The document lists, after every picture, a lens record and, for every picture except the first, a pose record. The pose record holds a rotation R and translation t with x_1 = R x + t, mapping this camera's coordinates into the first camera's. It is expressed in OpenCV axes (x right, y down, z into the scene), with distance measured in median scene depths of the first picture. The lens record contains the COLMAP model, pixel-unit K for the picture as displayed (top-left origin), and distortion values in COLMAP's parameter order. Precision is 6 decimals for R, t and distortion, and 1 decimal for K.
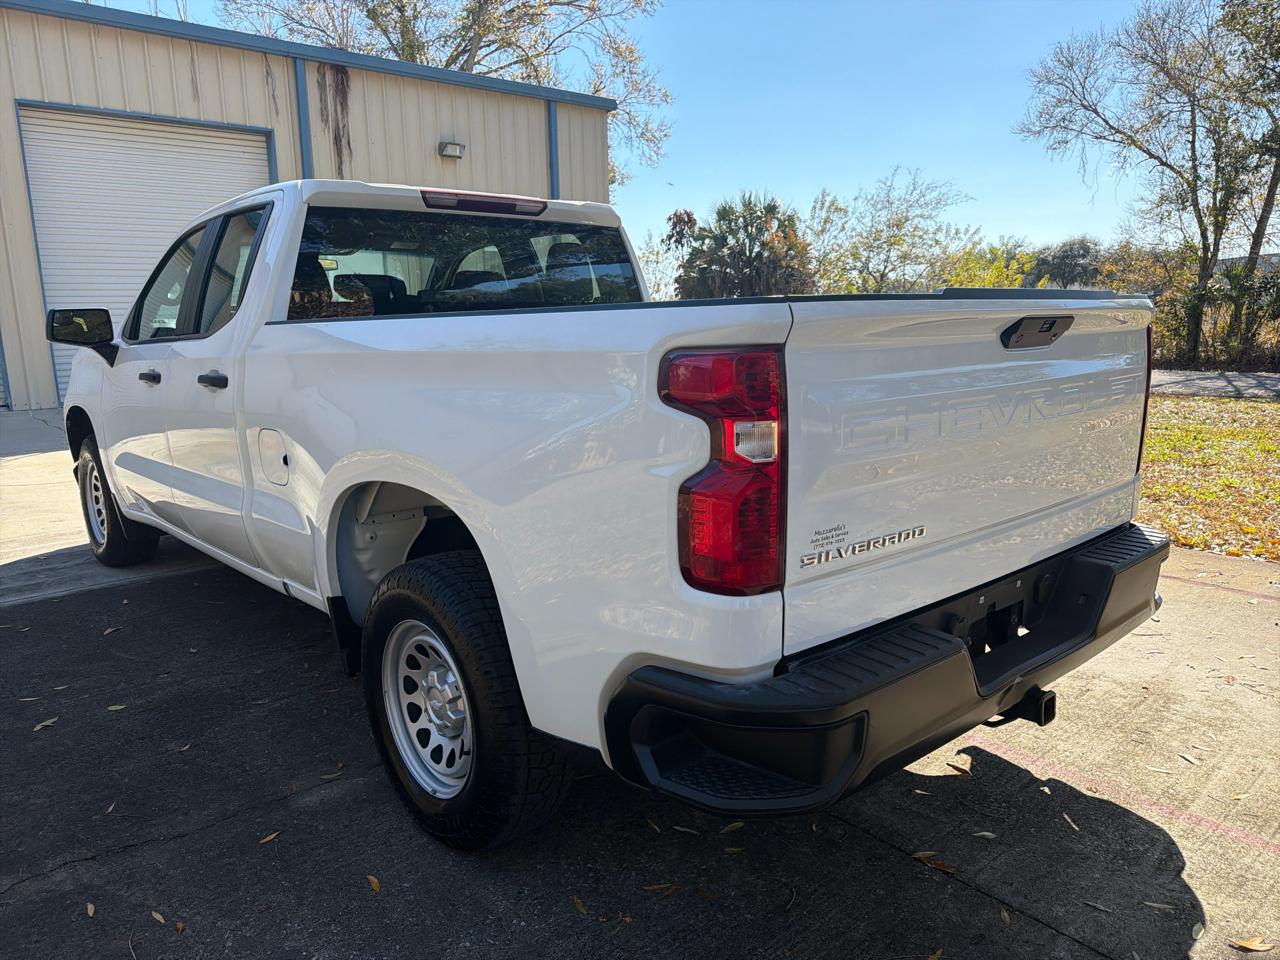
lens RADIAL K [[913.5, 0, 639.8], [0, 913.5, 523.4], [0, 0, 1]] dist [-0.000670, -0.002407]
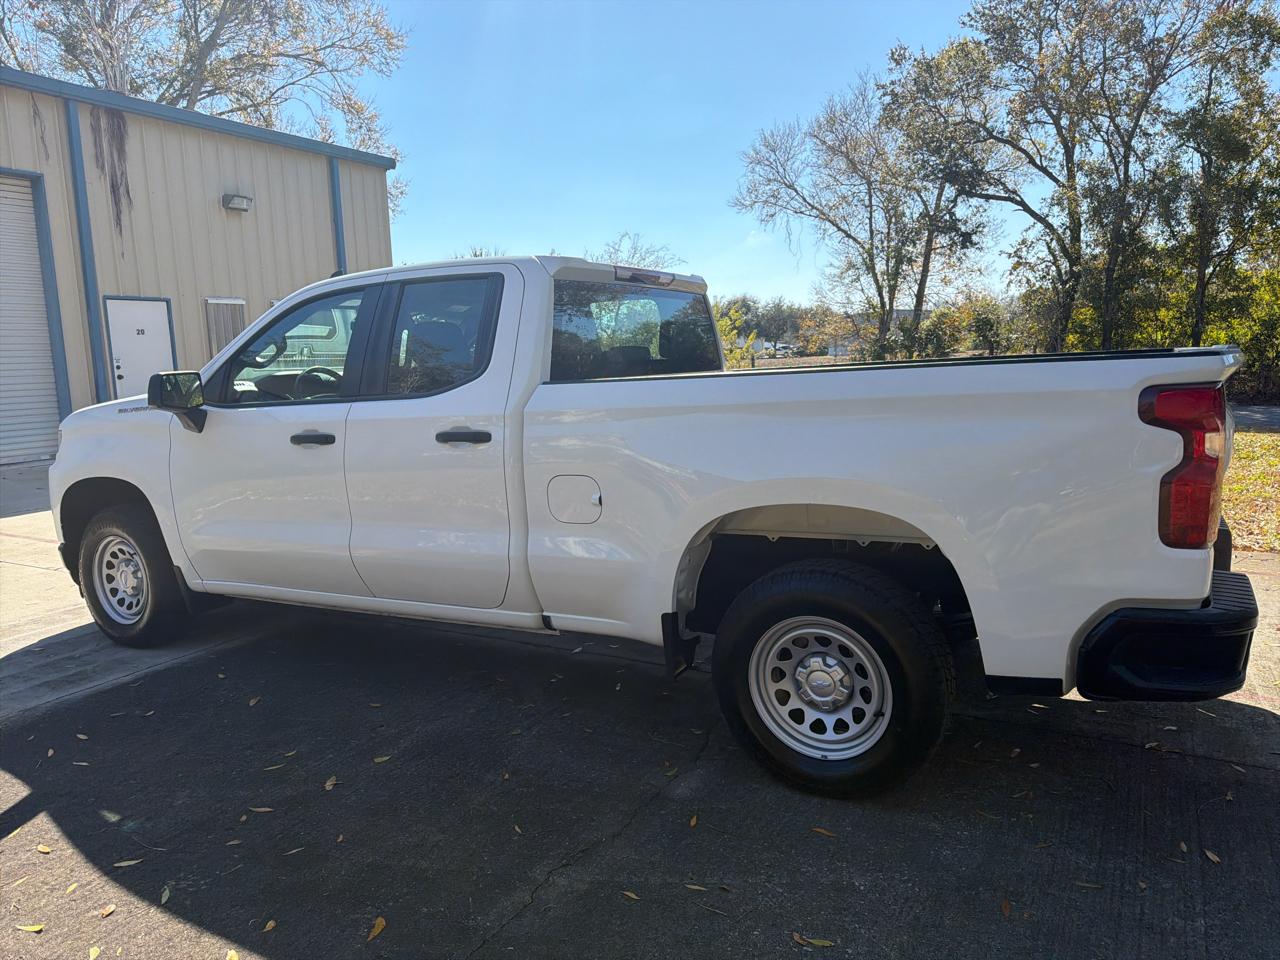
lens RADIAL K [[900.8, 0, 638.5], [0, 900.8, 525.3], [0, 0, 1]] dist [0.073074, -0.082484]
pose [[0.945982, -0.073424, 0.315797, -0.146346], [0.090216, 0.995164, -0.038865, 0.001890], [-0.311416, 0.065256, 0.948031, -0.016194]]
